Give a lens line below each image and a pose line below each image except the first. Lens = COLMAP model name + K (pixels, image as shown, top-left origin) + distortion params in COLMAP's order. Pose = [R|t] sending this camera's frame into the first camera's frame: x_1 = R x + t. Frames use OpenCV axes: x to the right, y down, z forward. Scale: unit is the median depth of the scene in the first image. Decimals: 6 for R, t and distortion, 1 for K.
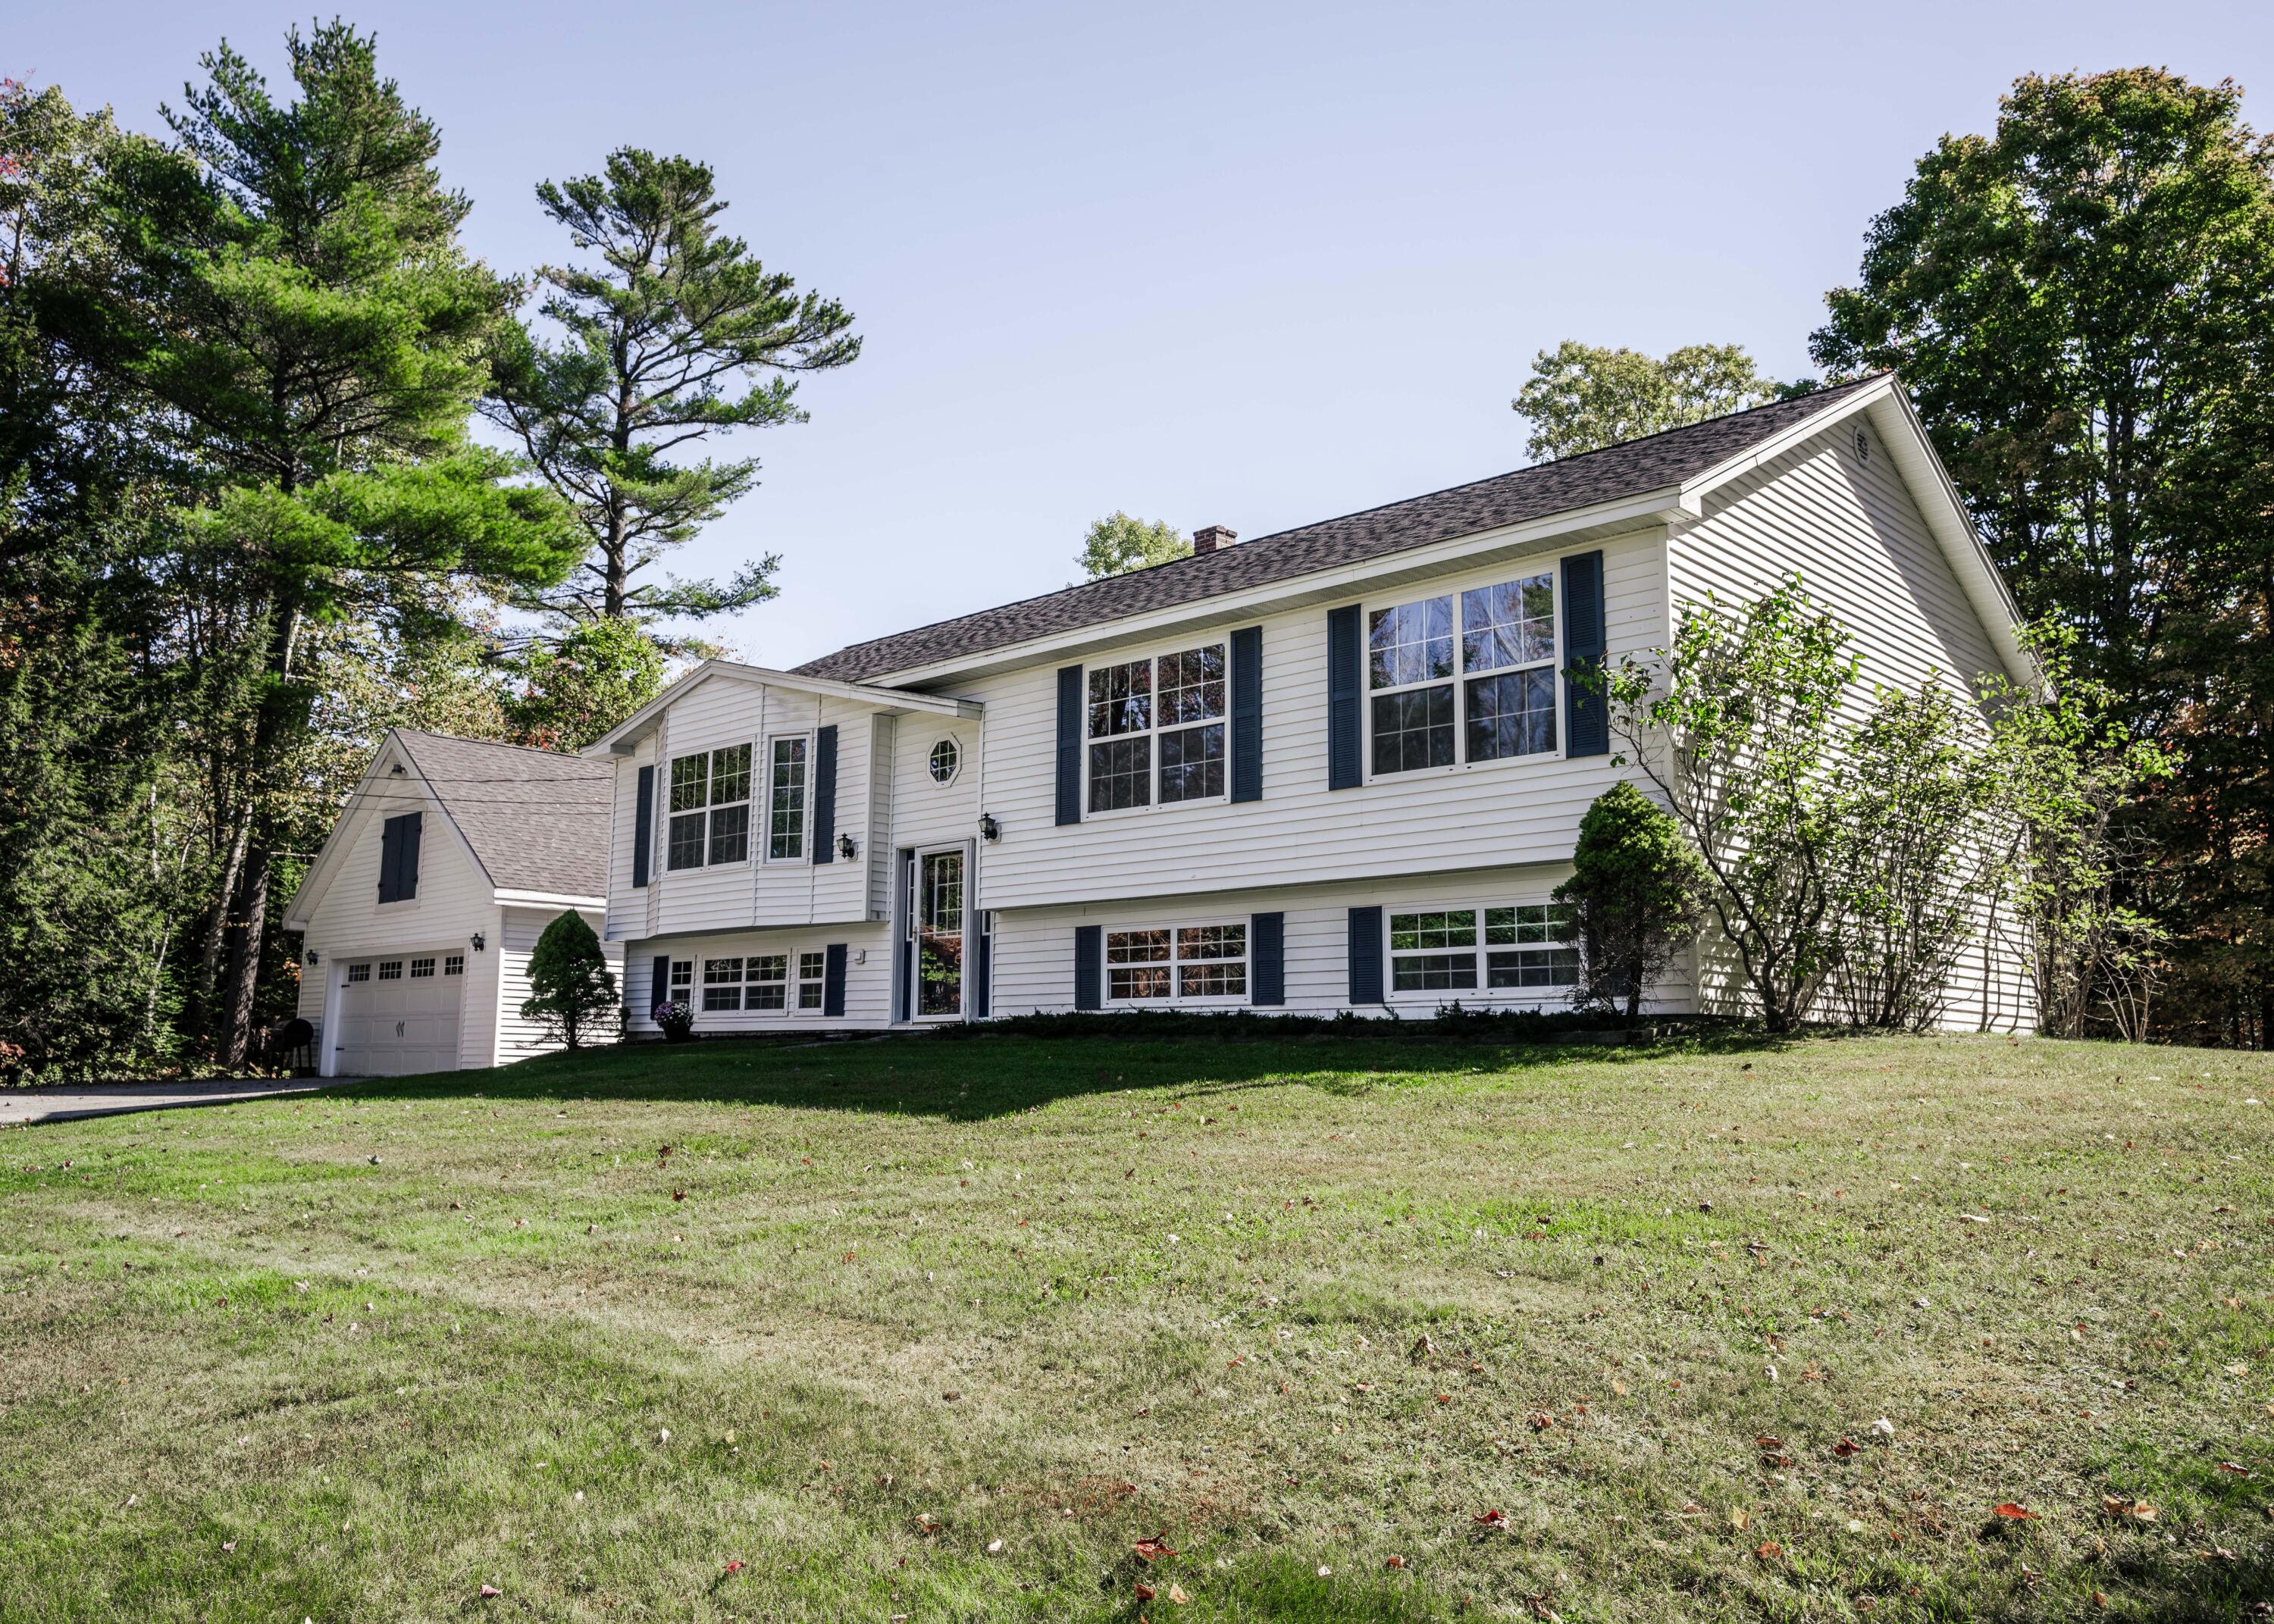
lens RADIAL K [[1701.5, 0, 1155.1], [0, 1701.5, 795.4], [0, 0, 1]] dist [-0.002028, 0.003818]
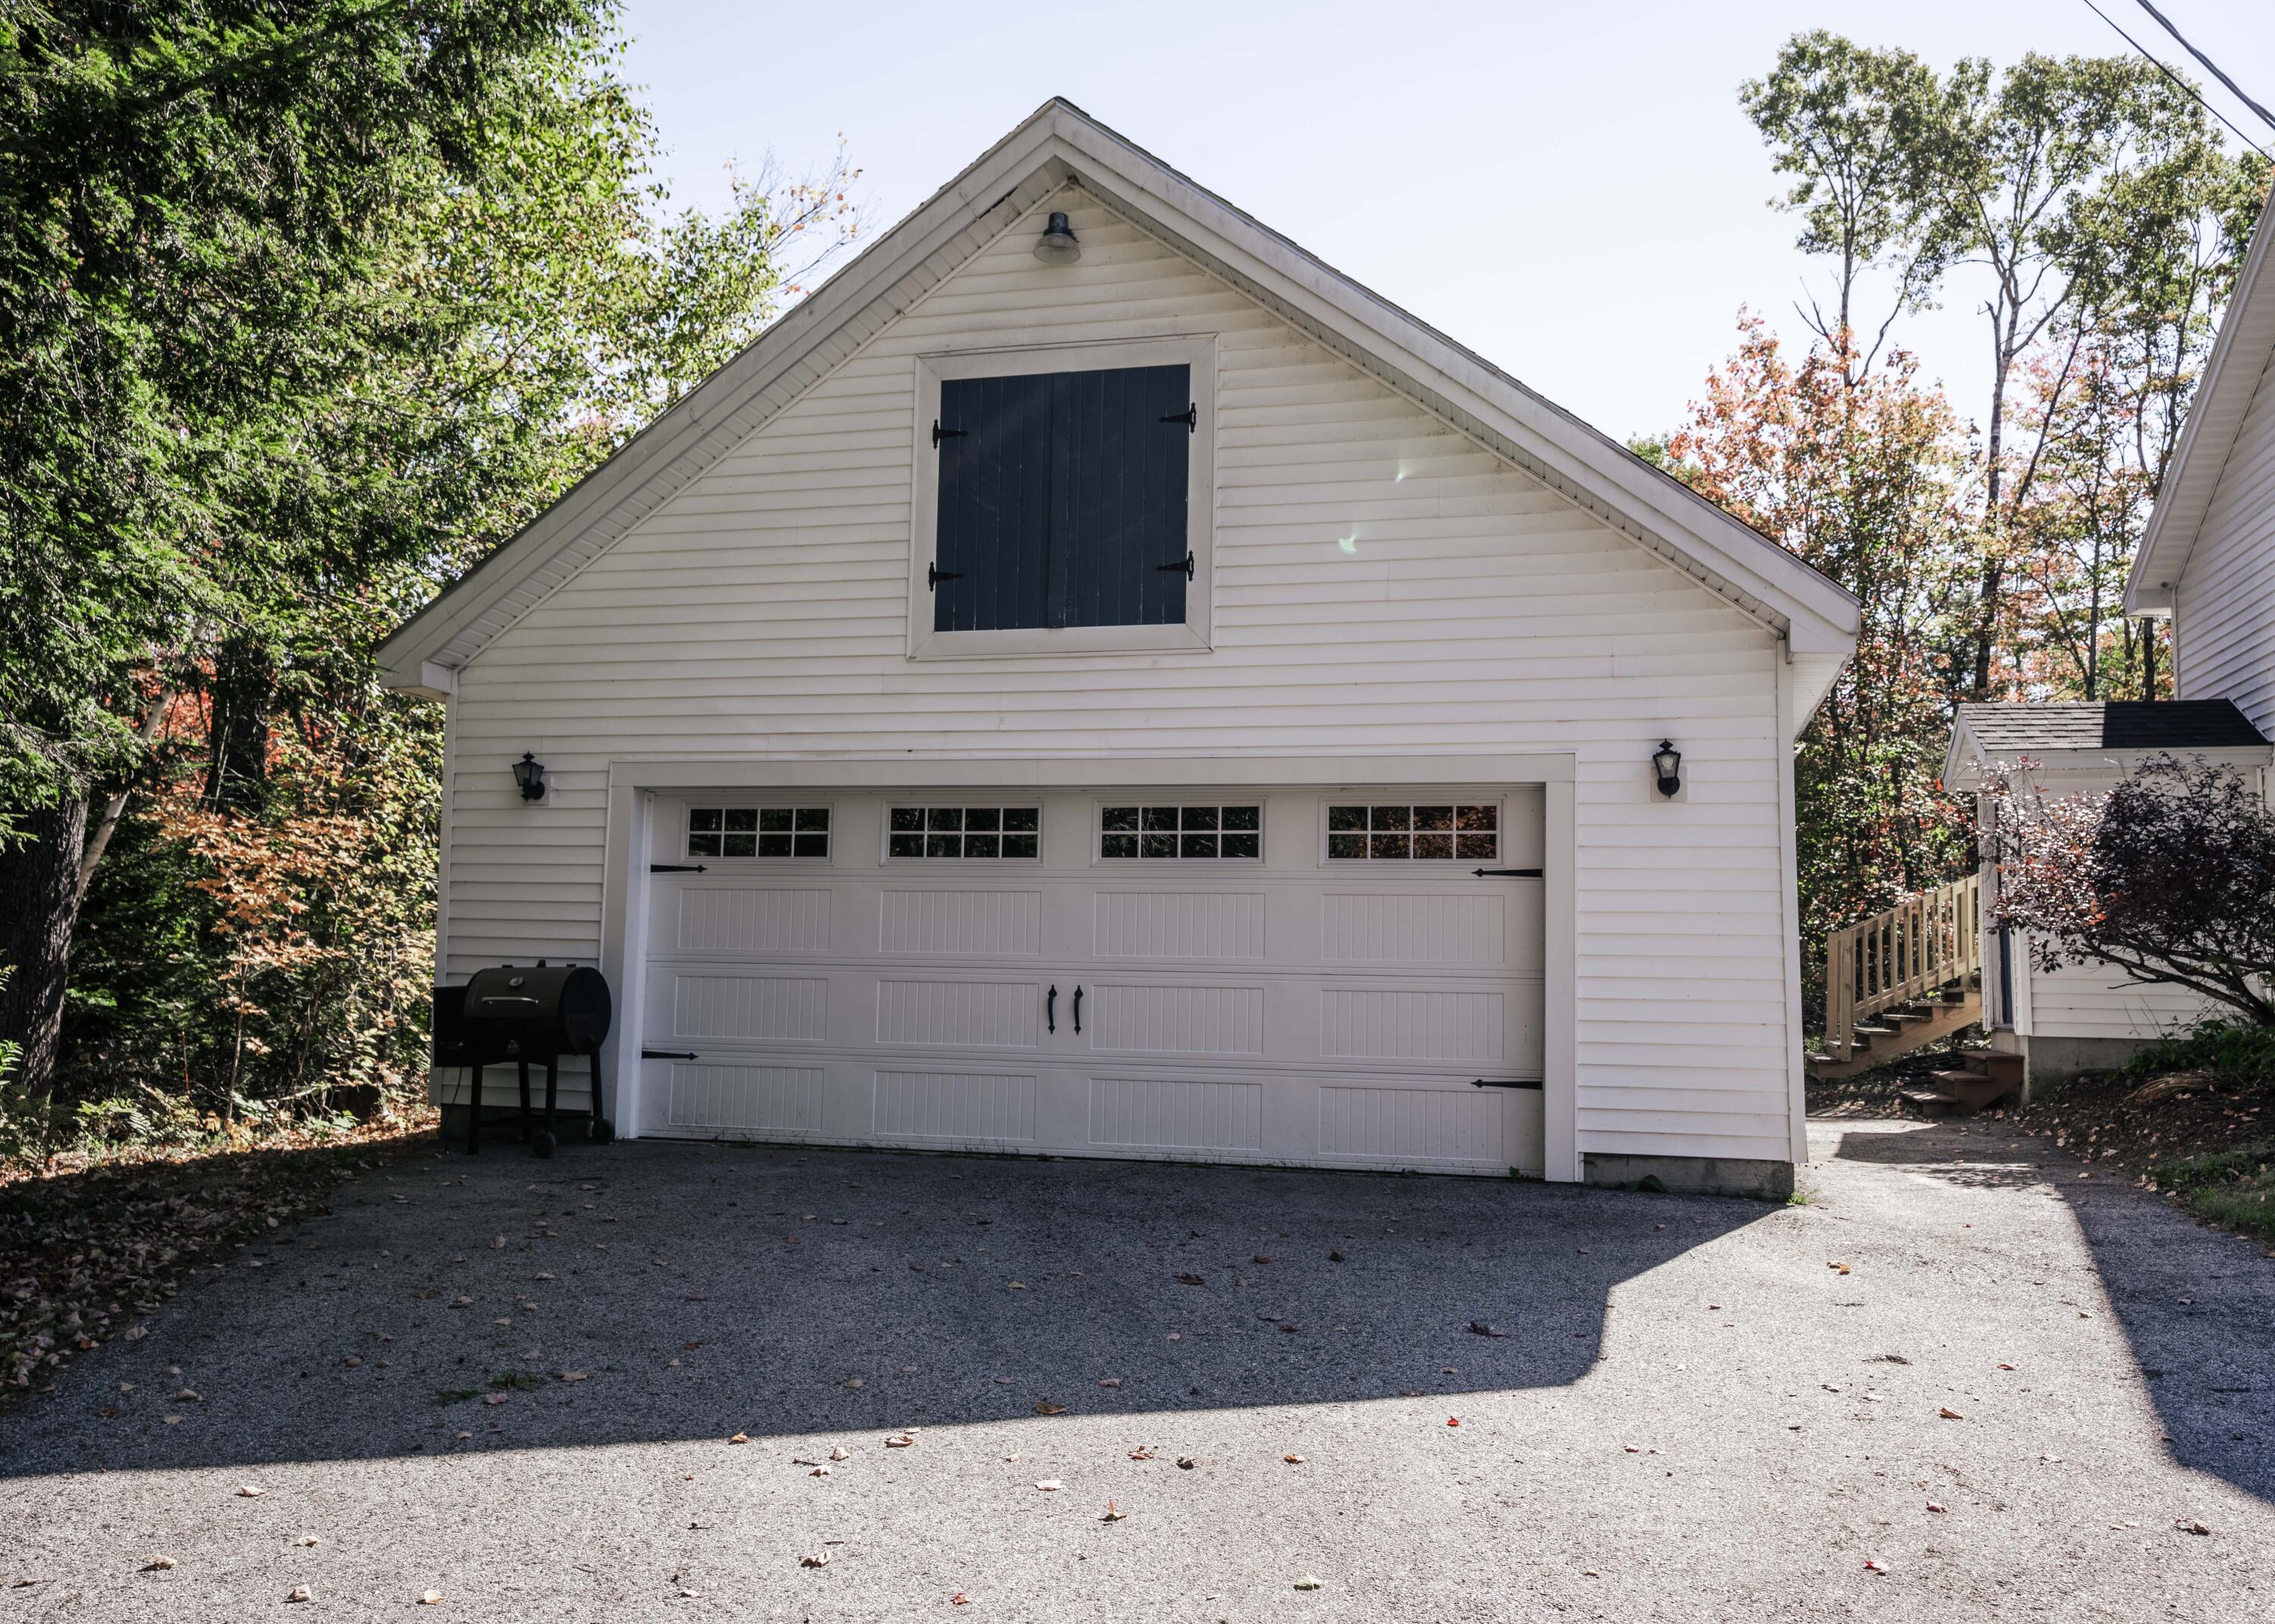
lens RADIAL K [[1848.4, 0, 1129.6], [0, 1848.4, 809.1], [0, 0, 1]] dist [0.008755, 0.041398]
pose [[0.880032, 0.054518, 0.471775, -0.590481], [-0.088293, 0.994852, 0.049734, 0.076962], [-0.466635, -0.085421, 0.880315, 0.660889]]
